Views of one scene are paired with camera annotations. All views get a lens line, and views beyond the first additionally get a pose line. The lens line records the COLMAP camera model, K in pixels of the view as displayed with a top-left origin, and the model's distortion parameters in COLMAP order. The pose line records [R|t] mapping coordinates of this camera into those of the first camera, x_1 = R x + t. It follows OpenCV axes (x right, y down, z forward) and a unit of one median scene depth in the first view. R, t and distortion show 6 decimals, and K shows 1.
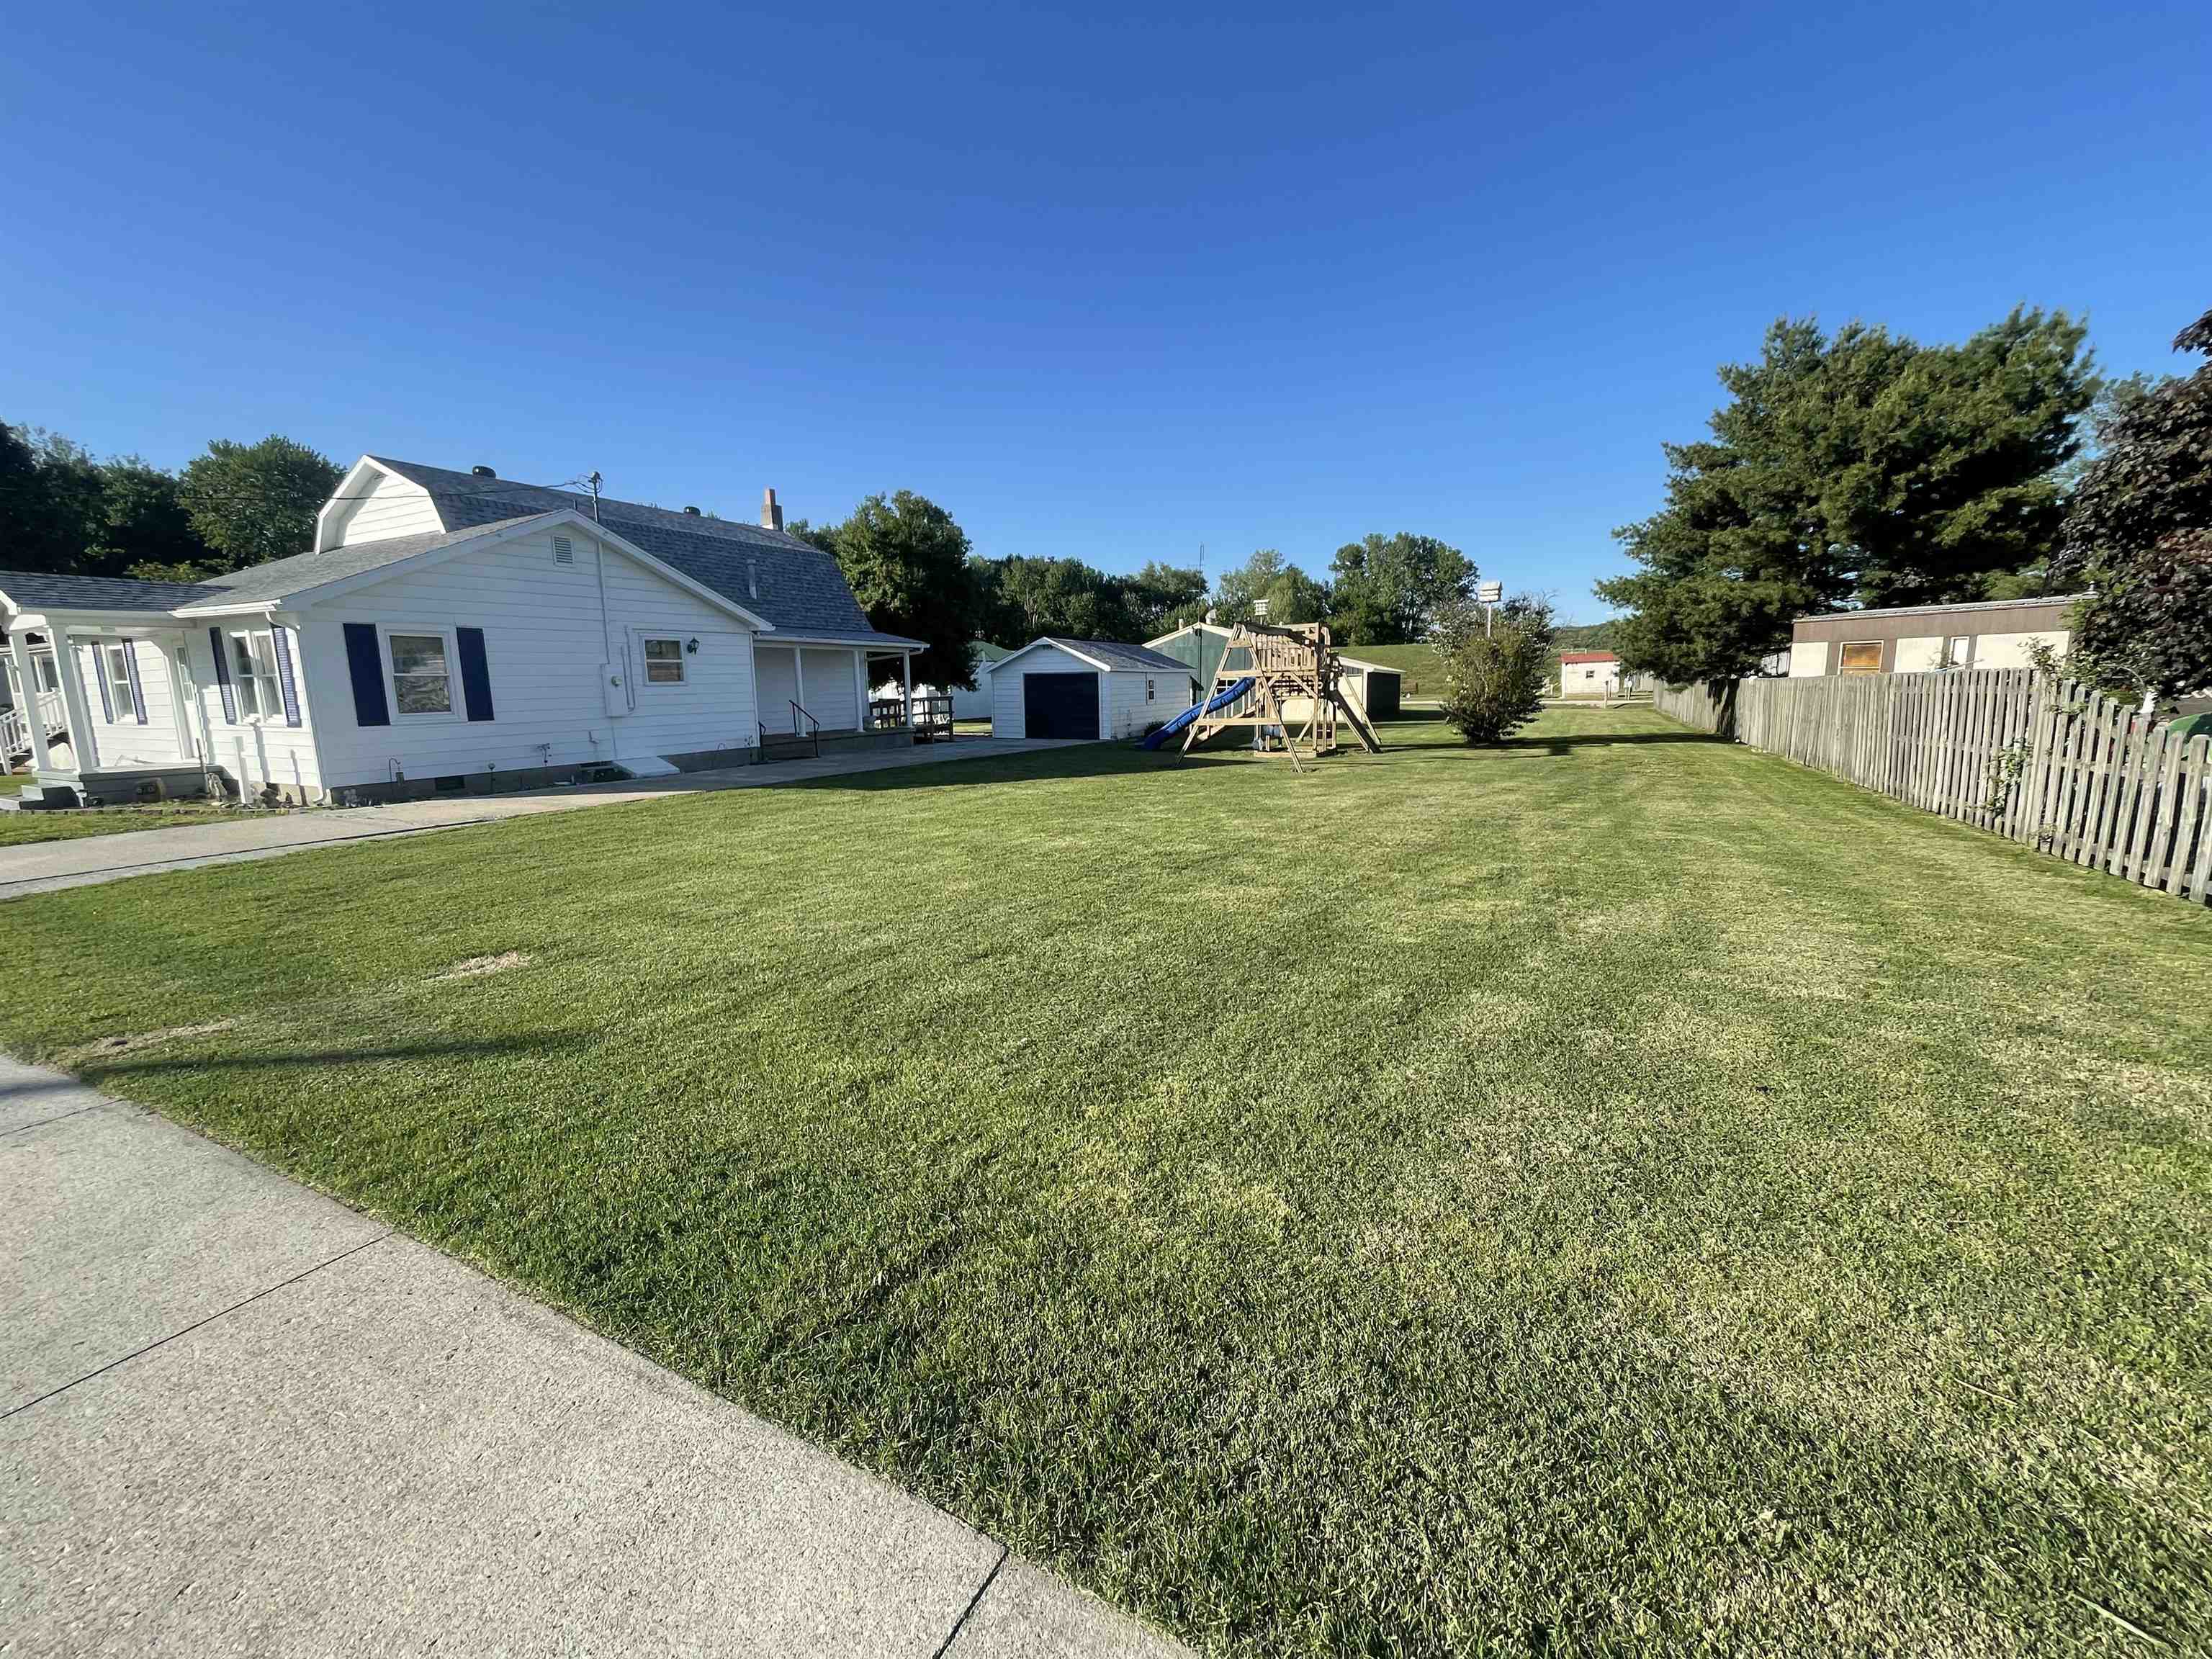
lens RADIAL K [[895.2, 0, 1097.1], [0, 895.2, 828.6], [0, 0, 1]] dist [-0.000404, -0.000108]
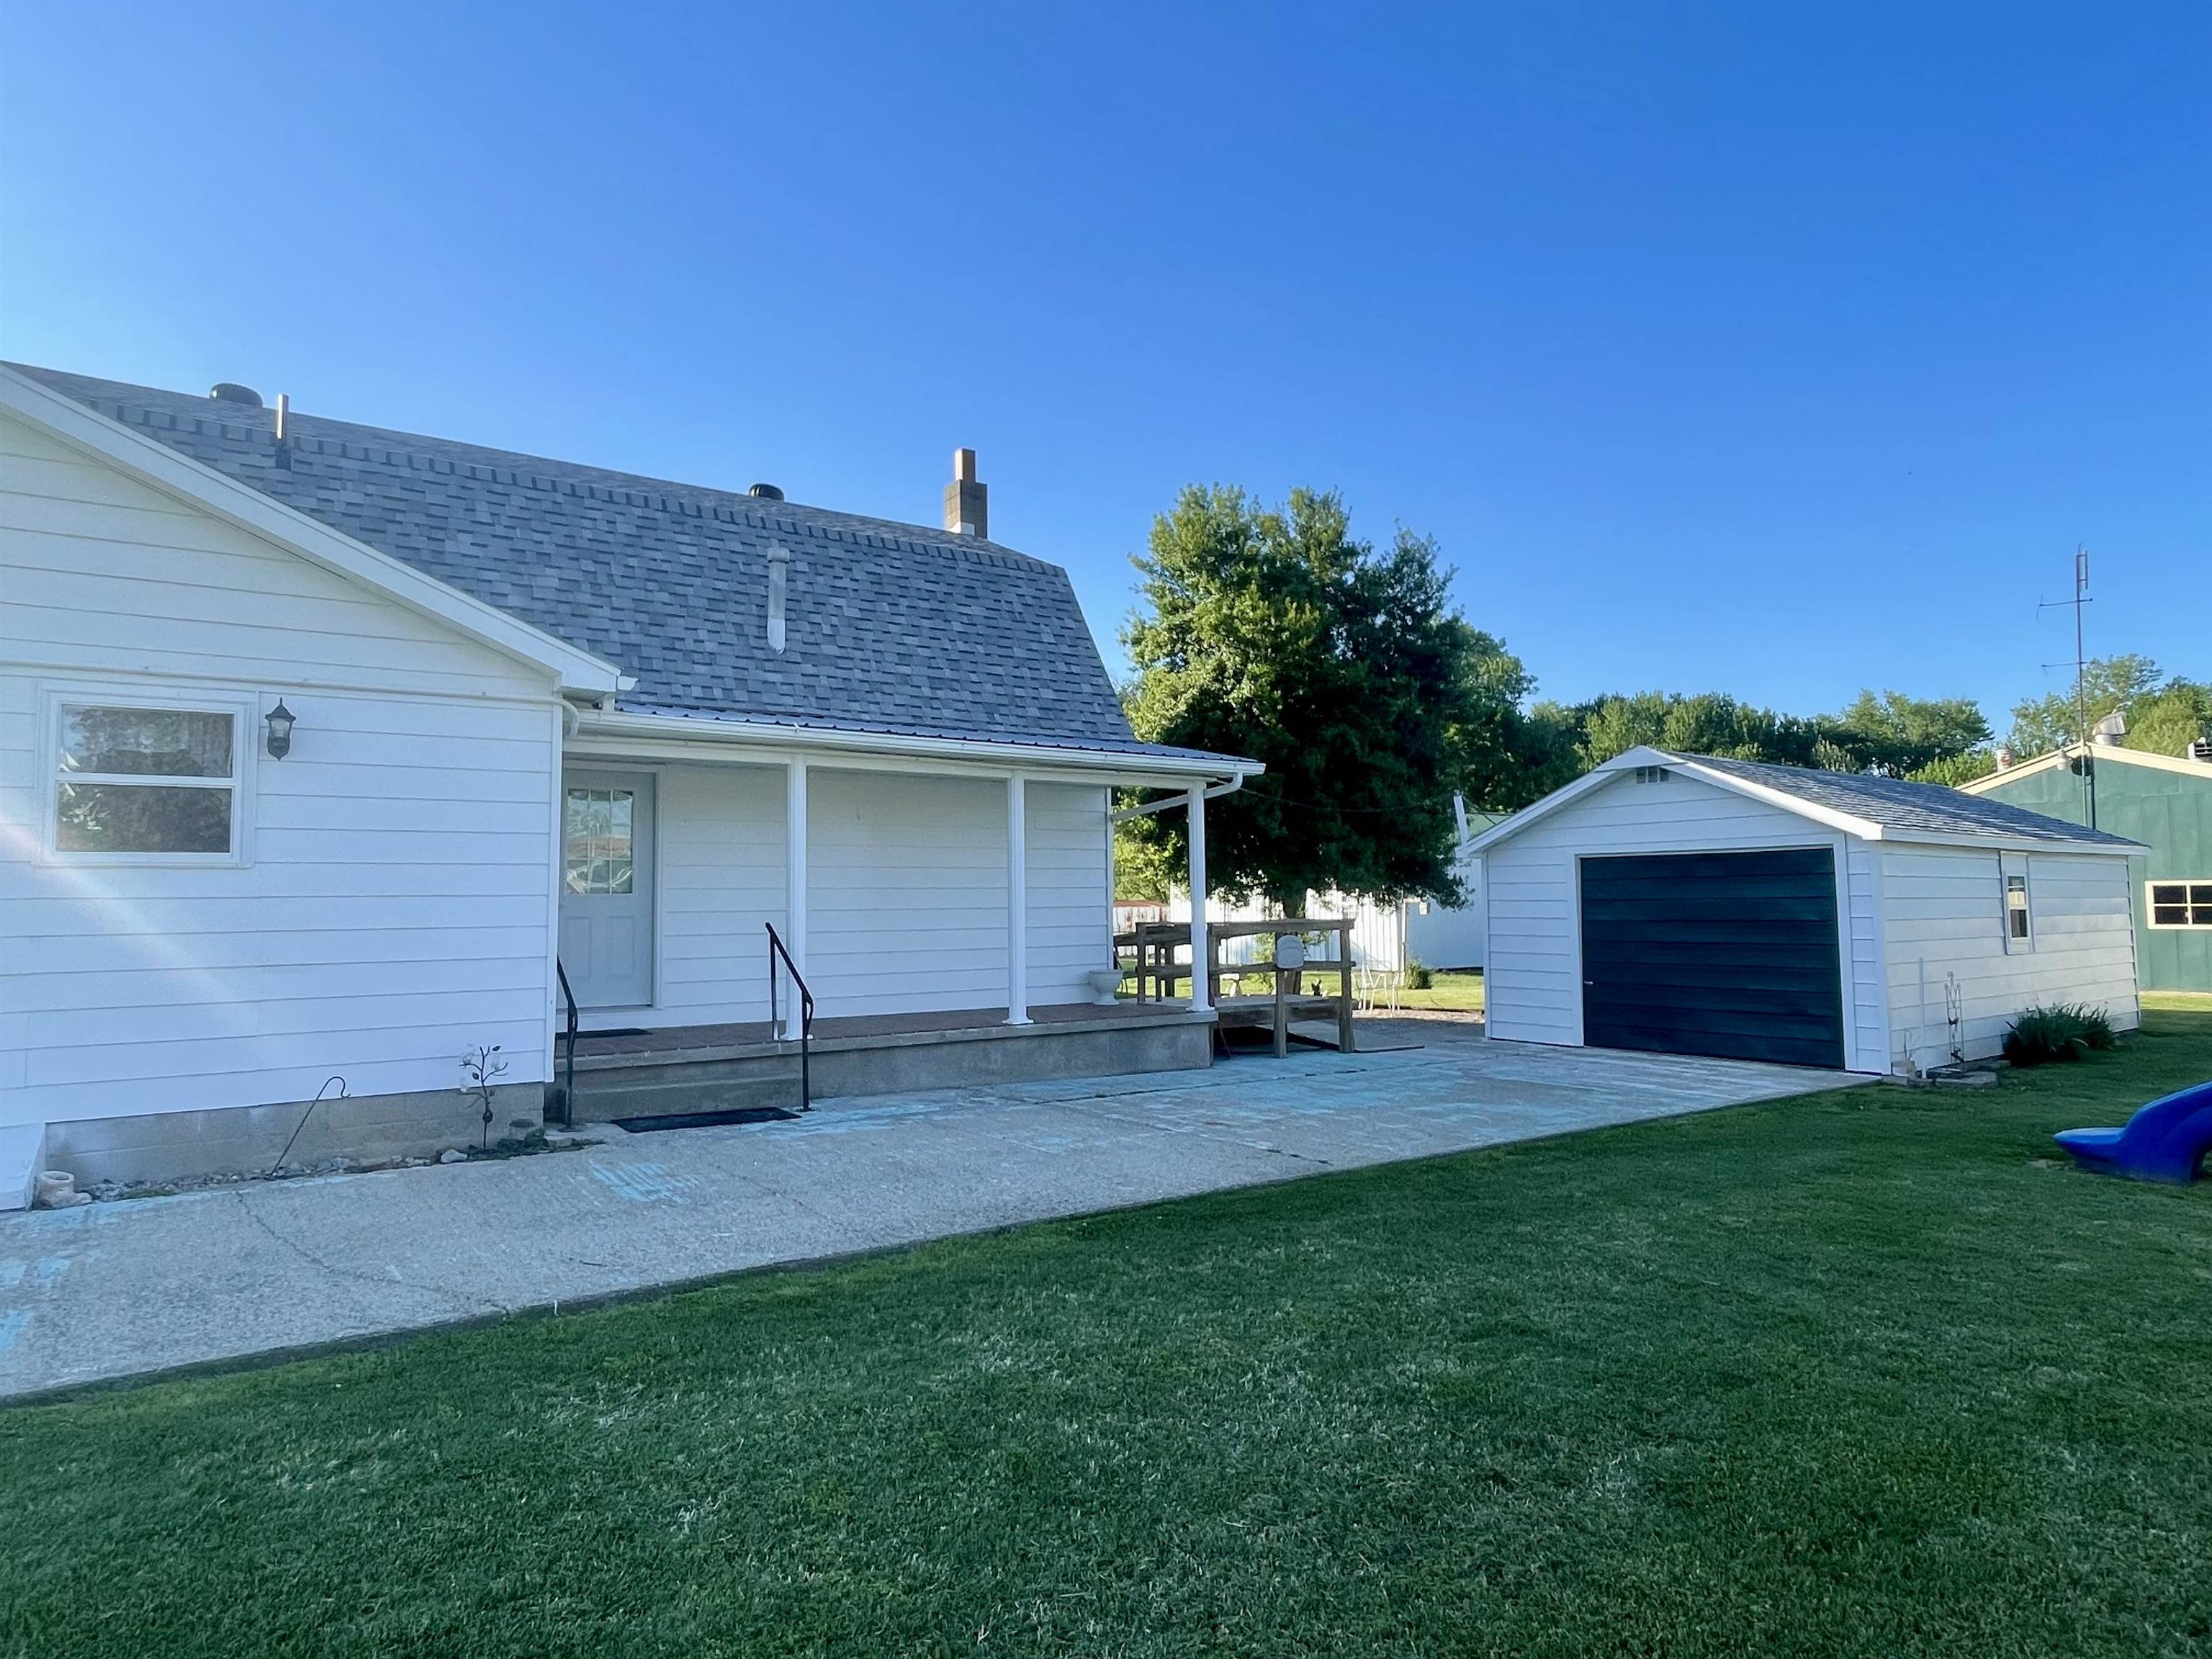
lens RADIAL K [[1286.7, 0, 1091.1], [0, 1286.7, 820.8], [0, 0, 1]] dist [0.003603, -0.001948]
pose [[0.887819, -0.023053, -0.459615, -0.023738], [-0.079280, 0.976150, -0.202102, -0.084465], [0.453312, 0.215868, 0.864818, 0.571238]]
